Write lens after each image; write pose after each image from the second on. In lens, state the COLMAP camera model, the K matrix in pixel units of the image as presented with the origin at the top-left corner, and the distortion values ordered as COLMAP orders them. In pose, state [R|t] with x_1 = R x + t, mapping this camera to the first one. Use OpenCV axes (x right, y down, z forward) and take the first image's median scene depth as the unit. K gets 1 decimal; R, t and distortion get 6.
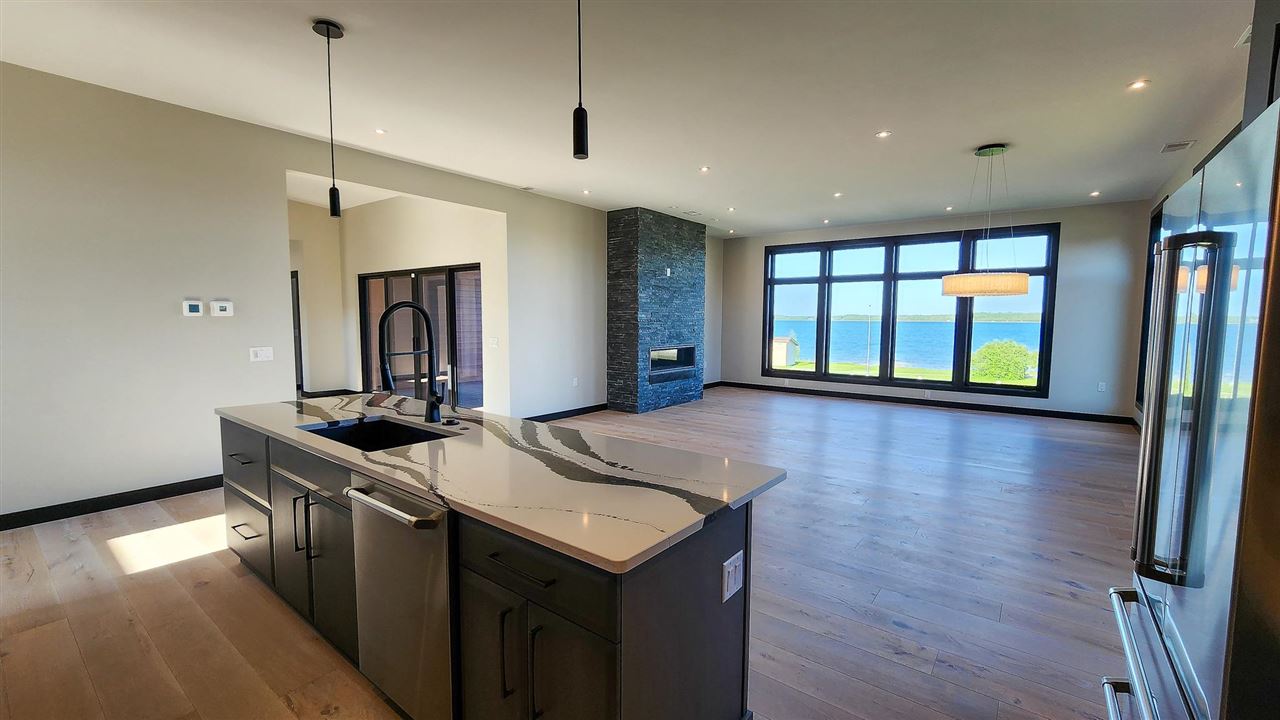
lens RADIAL K [[530.2, 0, 645.7], [0, 530.2, 359.6], [0, 0, 1]] dist [-0.001753, -0.000084]
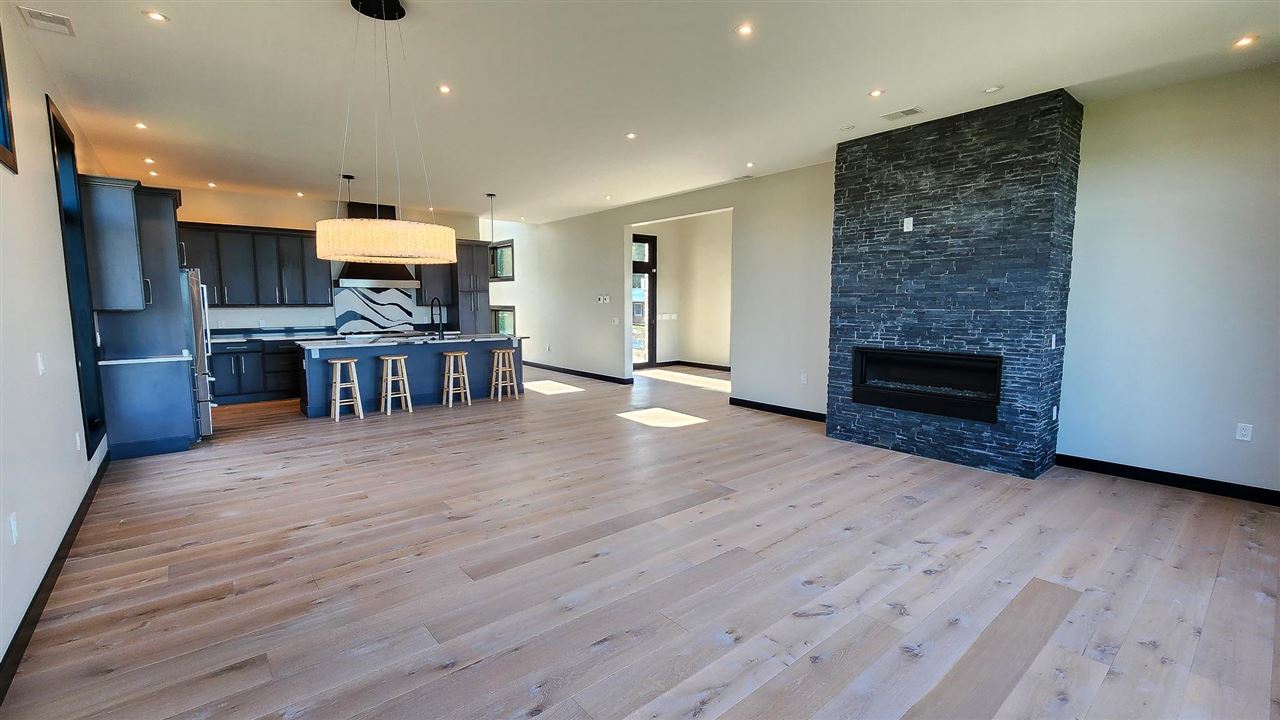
lens RADIAL K [[544.8, 0, 640.0], [0, 544.8, 360.0], [0, 0, 1]] dist [-0.001029, -0.000098]
pose [[-0.222234, 0.098215, -0.970034, 0.707660], [-0.077146, 0.990023, 0.117913, -0.064092], [0.971936, 0.101039, -0.212440, 0.851948]]
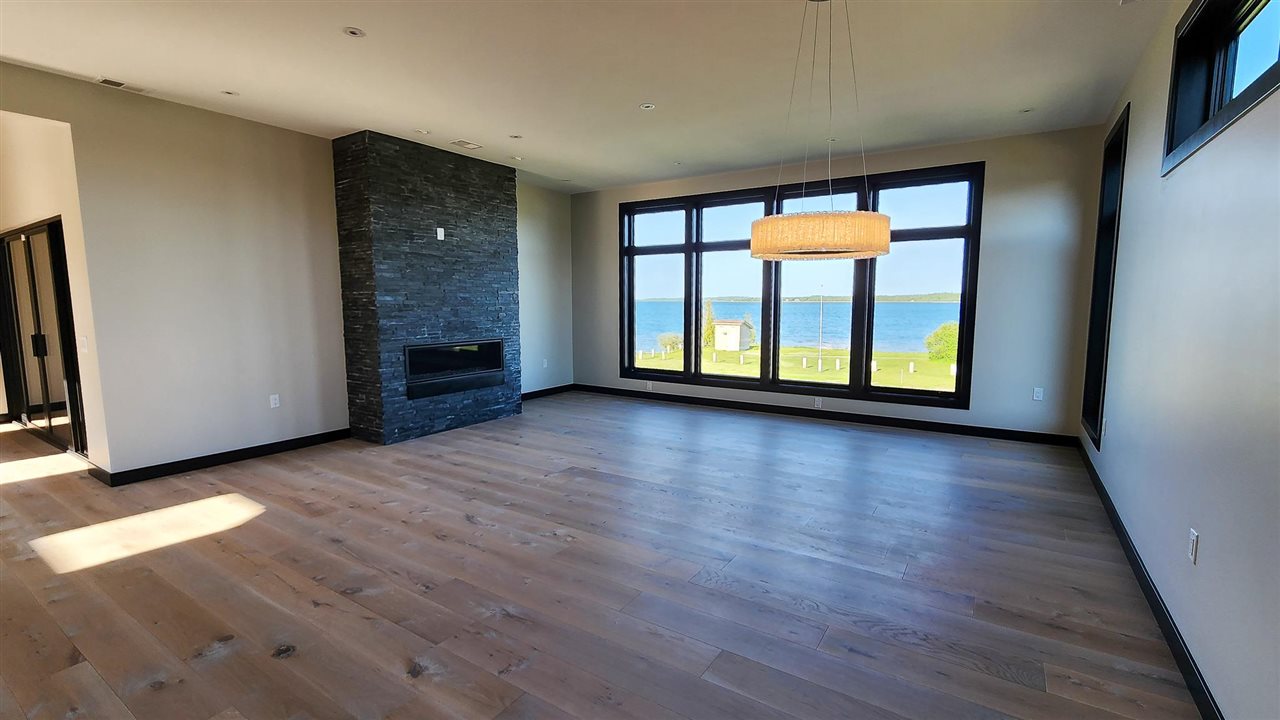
lens RADIAL K [[553.8, 0, 651.4], [0, 553.8, 360.3], [0, 0, 1]] dist [-0.001639, -0.000182]
pose [[0.996955, -0.014828, 0.076555, 0.255100], [0.012532, 0.999459, 0.030395, -0.020705], [-0.076965, -0.029343, 0.996602, 0.266260]]
